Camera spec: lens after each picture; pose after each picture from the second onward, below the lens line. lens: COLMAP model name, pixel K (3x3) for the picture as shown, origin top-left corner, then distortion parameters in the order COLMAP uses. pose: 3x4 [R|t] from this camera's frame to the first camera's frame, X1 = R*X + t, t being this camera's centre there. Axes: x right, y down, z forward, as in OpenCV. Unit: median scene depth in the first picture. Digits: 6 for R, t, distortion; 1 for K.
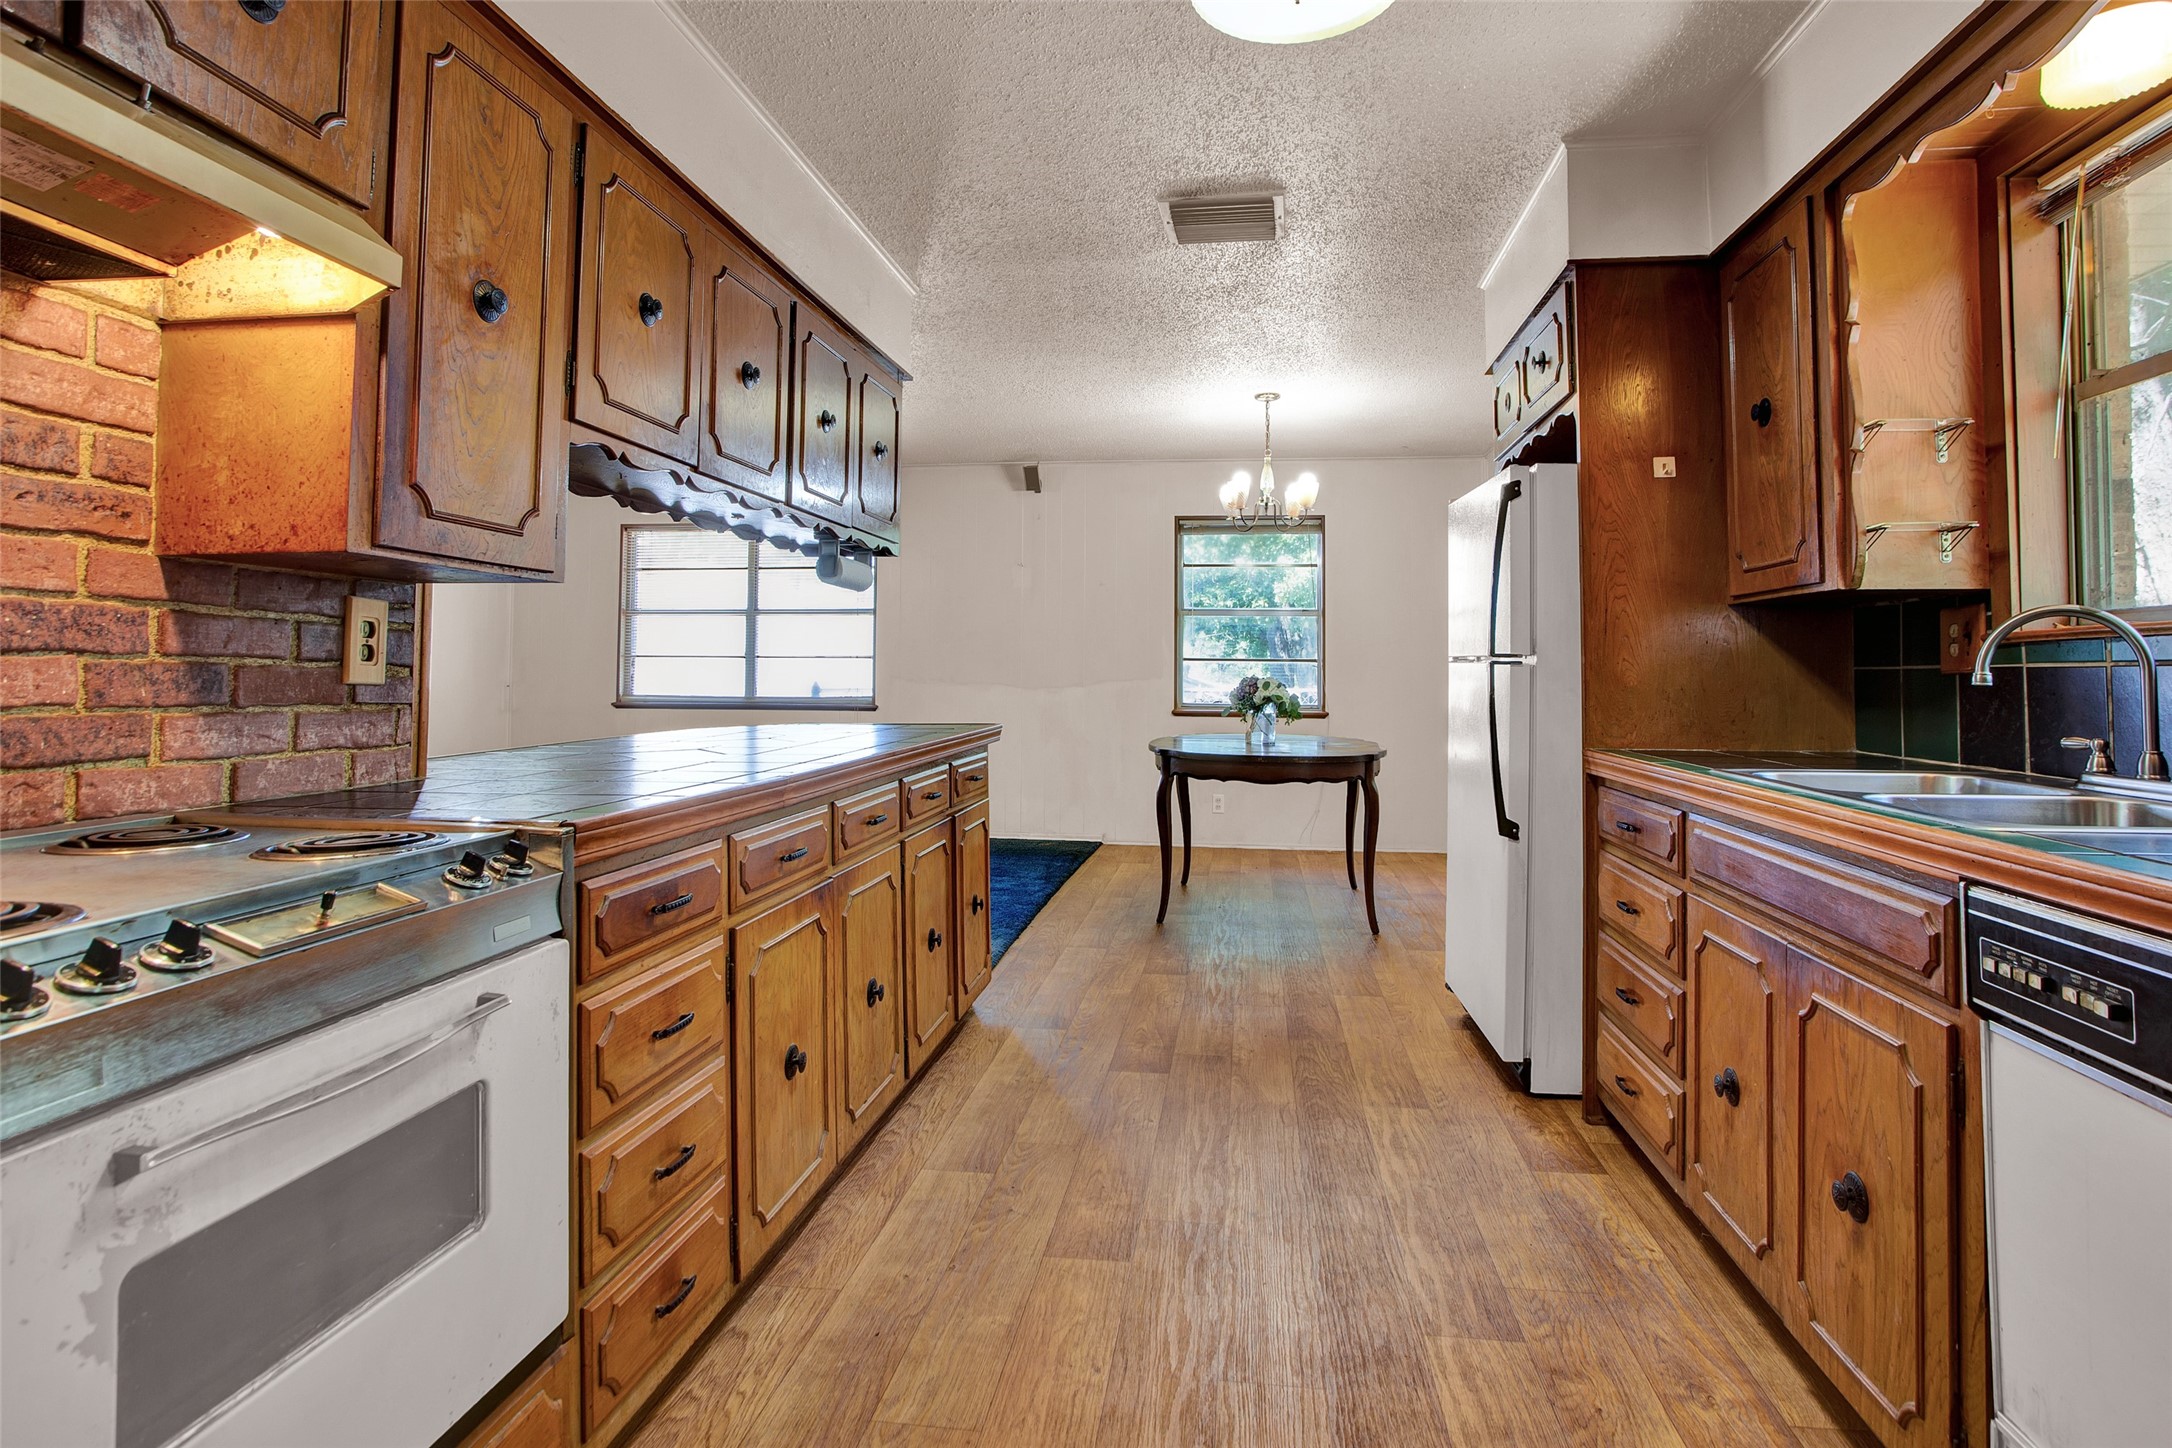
lens RADIAL K [[1129.5, 0, 1089.4], [0, 1129.5, 677.7], [0, 0, 1]] dist [-0.027226, 0.000558]
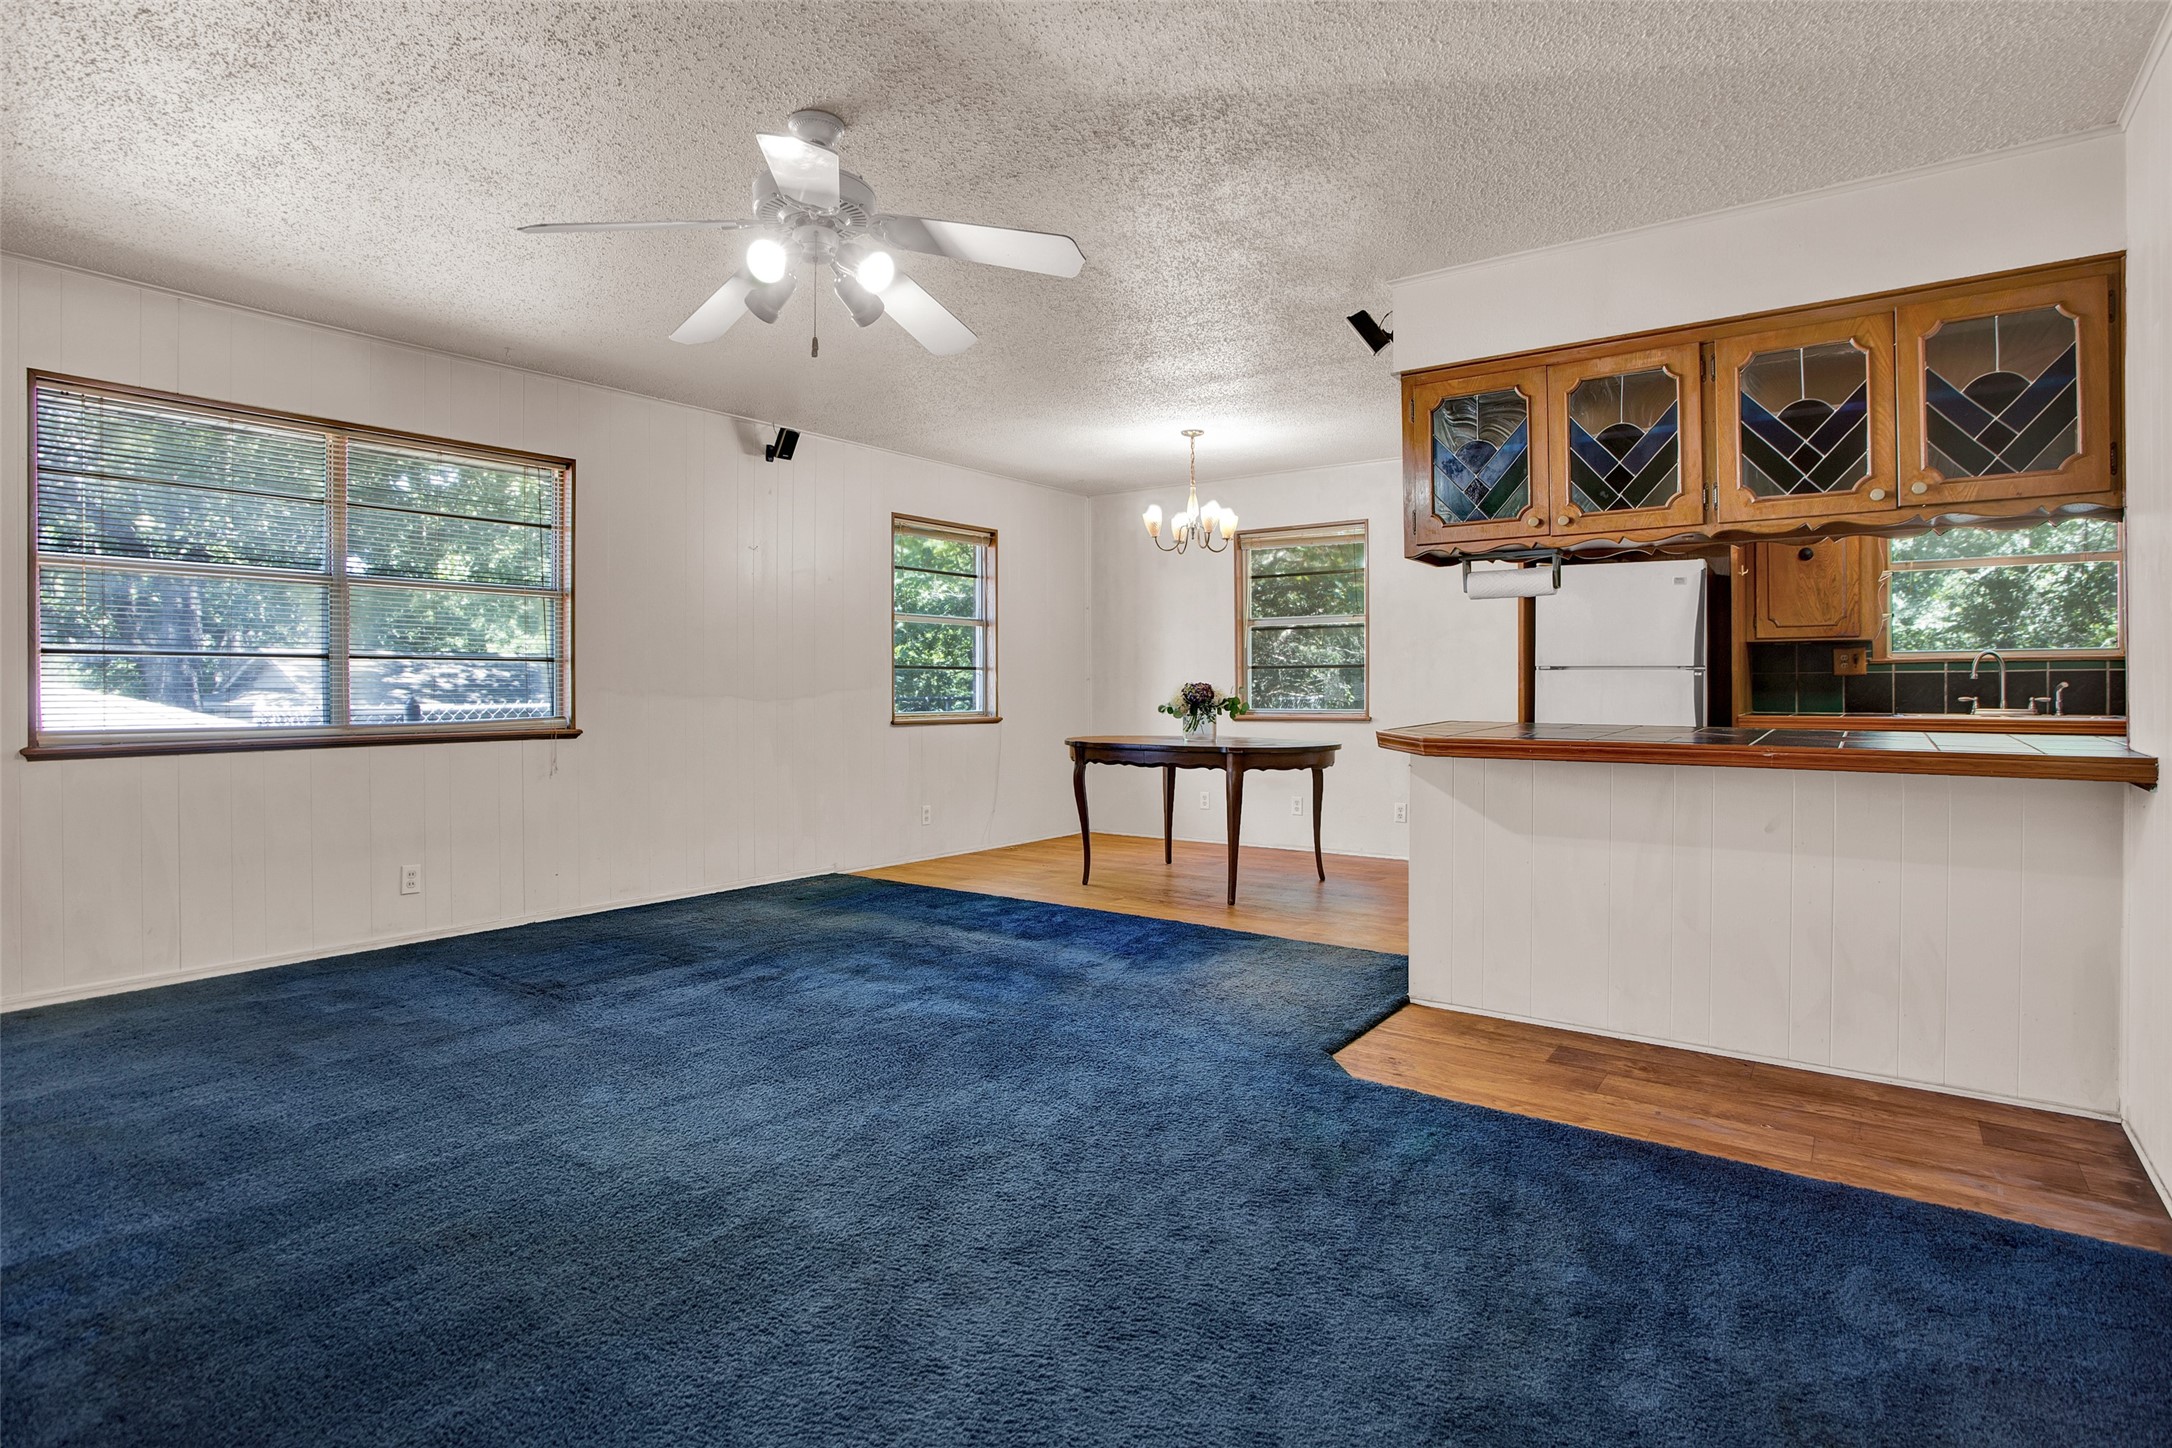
lens RADIAL K [[1129.5, 0, 1089.4], [0, 1129.5, 677.7], [0, 0, 1]] dist [-0.027226, 0.000558]
pose [[0.494018, -0.005448, 0.869435, -2.072284], [0.009124, 0.999958, 0.001081, -0.018040], [-0.869404, 0.007398, 0.494047, 1.247384]]
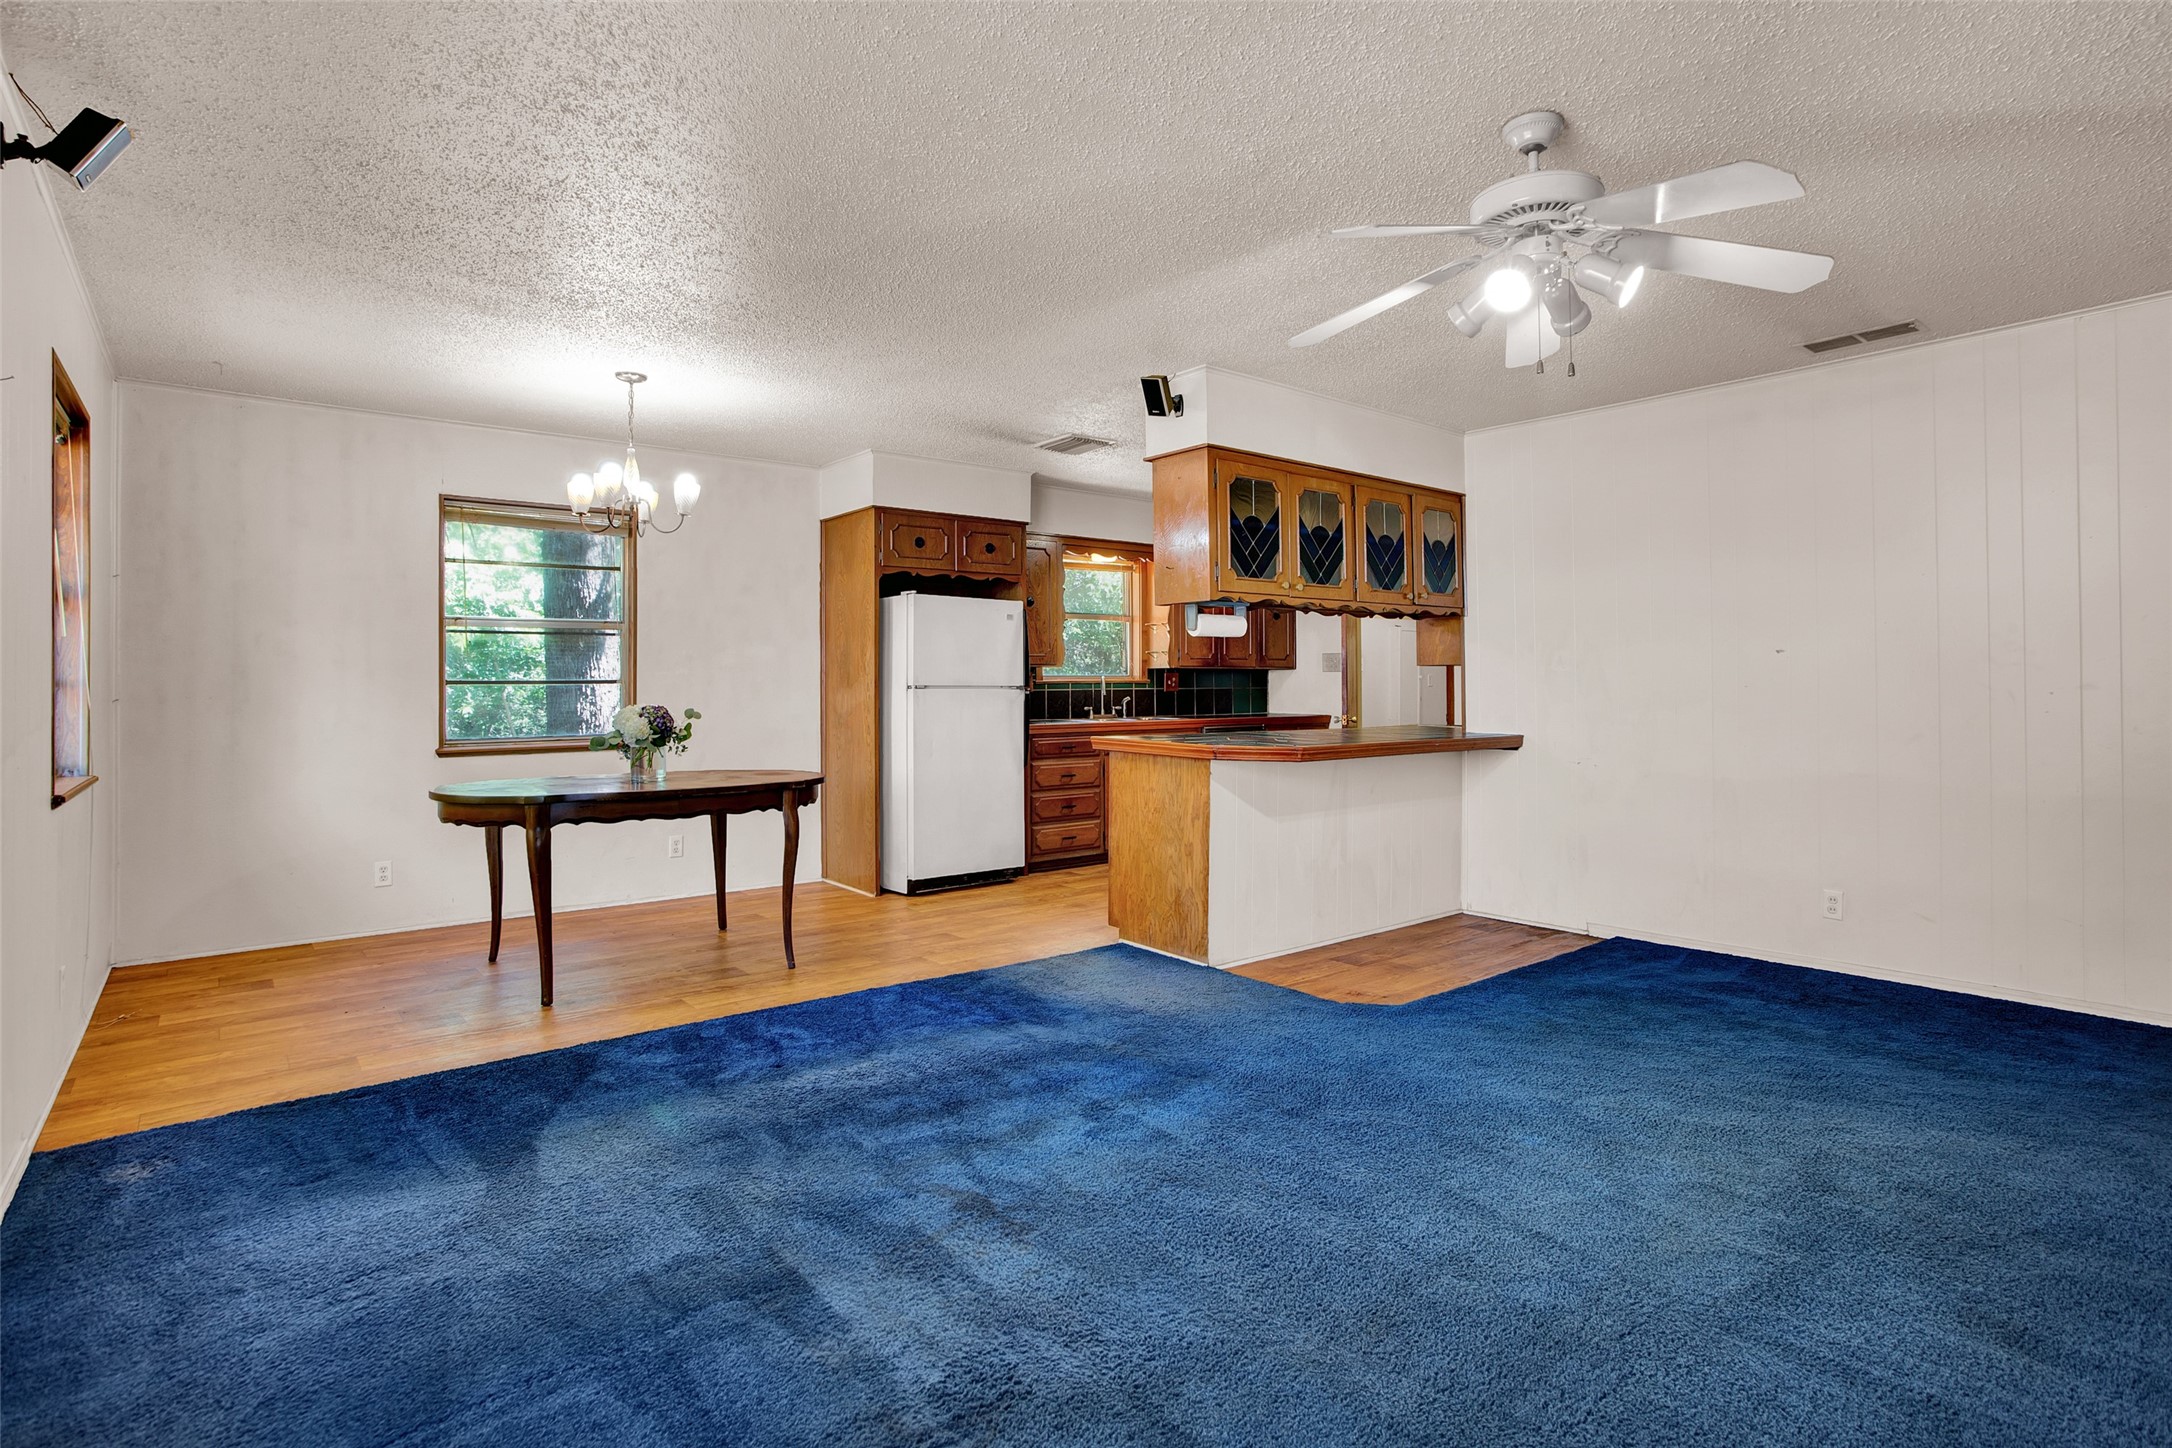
lens RADIAL K [[1129.5, 0, 1089.4], [0, 1129.5, 677.7], [0, 0, 1]] dist [-0.027226, 0.000558]
pose [[-0.741207, -0.000893, 0.671275, -1.573195], [-0.000098, 0.999999, 0.001222, -0.052072], [-0.671276, 0.000840, -0.741207, 3.305090]]
